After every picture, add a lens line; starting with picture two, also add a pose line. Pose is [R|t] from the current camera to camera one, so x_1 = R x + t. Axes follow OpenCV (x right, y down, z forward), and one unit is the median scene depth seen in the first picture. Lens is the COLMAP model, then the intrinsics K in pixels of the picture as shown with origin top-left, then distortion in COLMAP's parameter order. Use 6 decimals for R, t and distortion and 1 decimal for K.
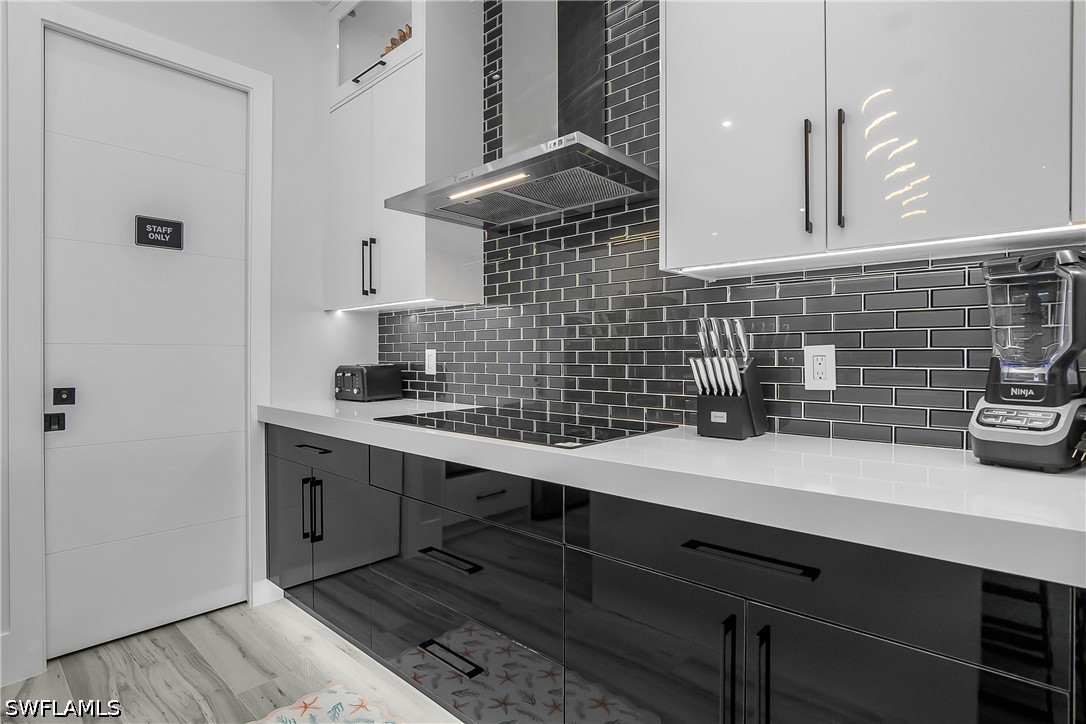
lens RADIAL K [[550.7, 0, 524.5], [0, 550.7, 358.8], [0, 0, 1]] dist [-0.022949, 0.007575]
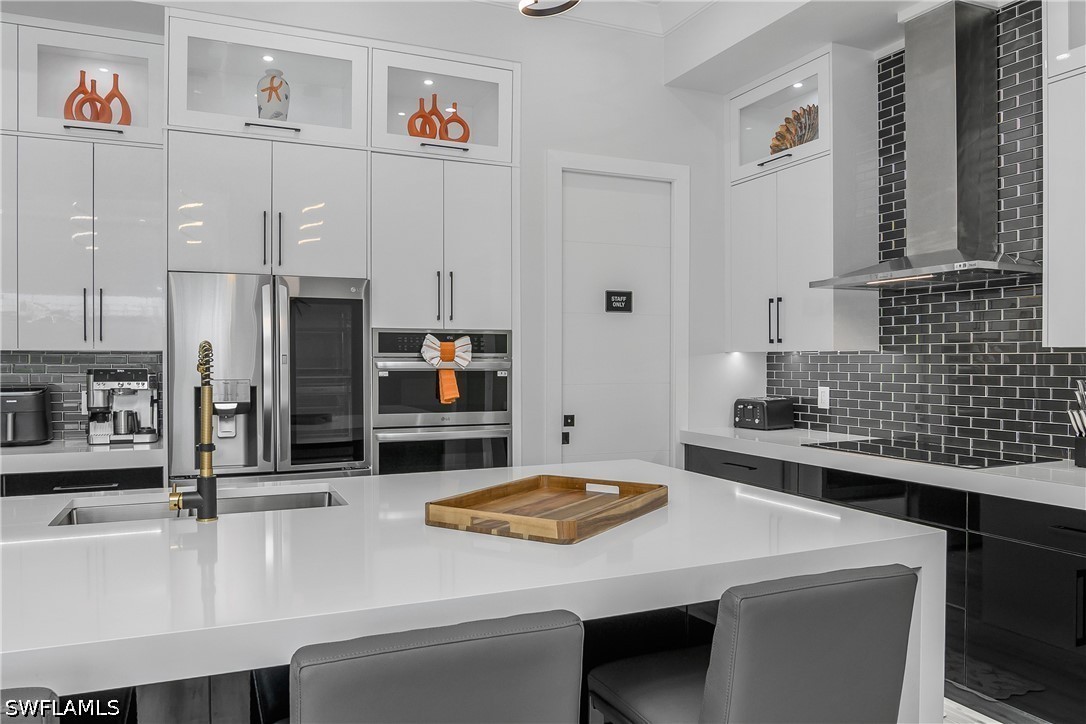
lens RADIAL K [[768.6, 0, 521.5], [0, 768.6, 367.5], [0, 0, 1]] dist [-0.021749, -0.004850]
pose [[0.917698, 0.002951, -0.397267, -0.129318], [-0.000944, 0.999986, 0.005249, -0.074380], [0.397277, -0.004442, 0.917688, -0.827513]]
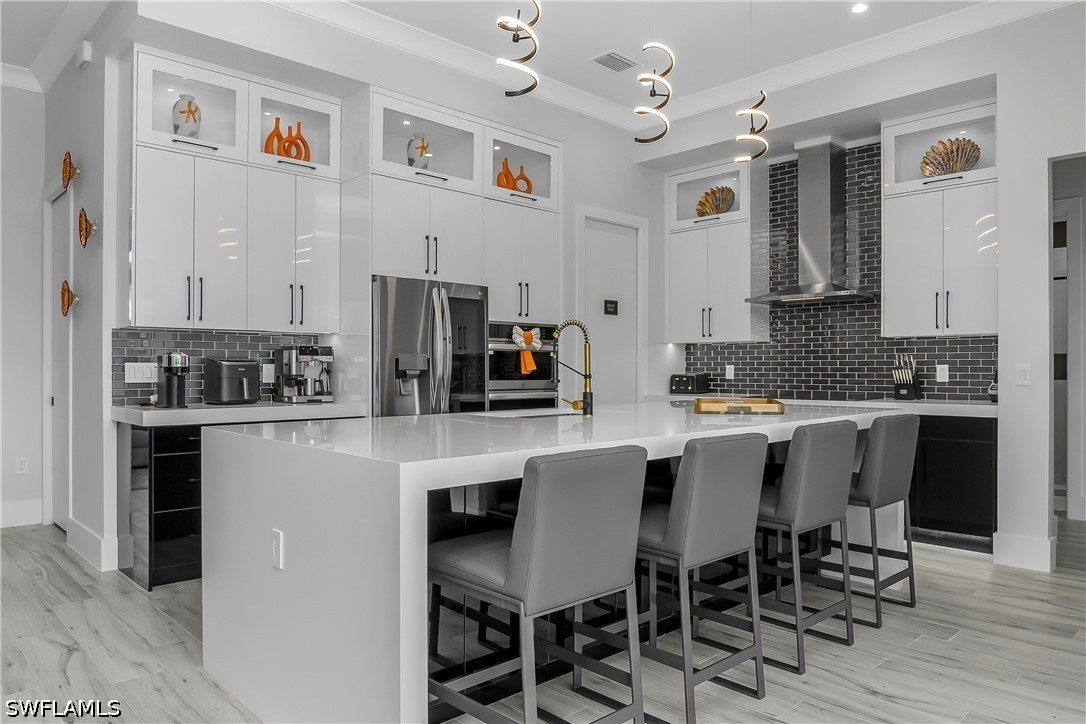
lens RADIAL K [[749.2, 0, 525.0], [0, 749.2, 372.8], [0, 0, 1]] dist [-0.008083, 0.000375]
pose [[0.998667, 0.000864, -0.051612, -0.820637], [-0.000868, 1.000000, -0.000055, 0.009699], [0.051612, 0.000100, 0.998667, -1.725258]]
